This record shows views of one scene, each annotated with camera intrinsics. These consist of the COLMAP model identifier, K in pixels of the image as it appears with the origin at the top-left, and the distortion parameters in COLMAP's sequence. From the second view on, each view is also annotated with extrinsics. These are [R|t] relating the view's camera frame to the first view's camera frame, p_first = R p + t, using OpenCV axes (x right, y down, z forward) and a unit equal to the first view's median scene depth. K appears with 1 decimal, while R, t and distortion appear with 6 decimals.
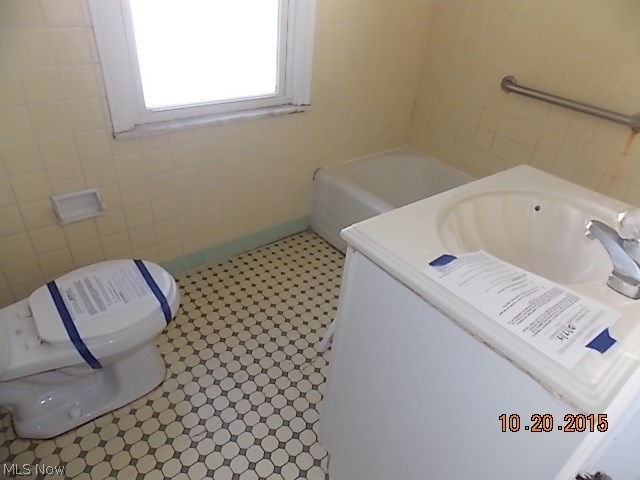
lens RADIAL K [[426.7, 0, 319.0], [0, 426.7, 241.8], [0, 0, 1]] dist [0.001791, -0.000416]
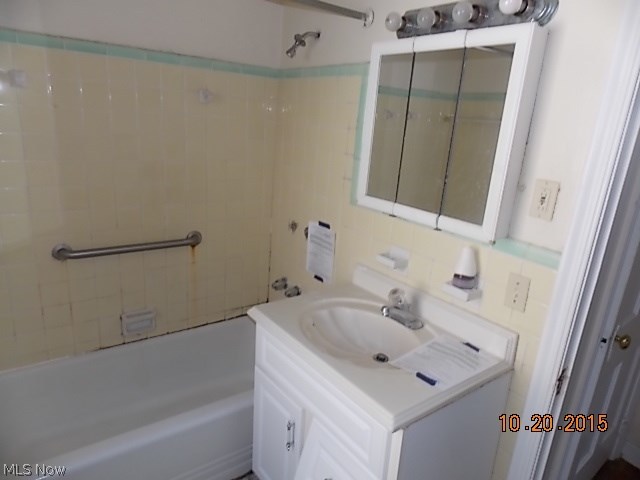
lens RADIAL K [[426.7, 0, 318.8], [0, 426.7, 240.3], [0, 0, 1]] dist [0.001791, -0.000416]
pose [[0.060764, -0.372512, 0.926036, -0.447250], [0.504600, 0.811933, 0.293502, -0.463454], [-0.861212, 0.449443, 0.237306, 0.343884]]
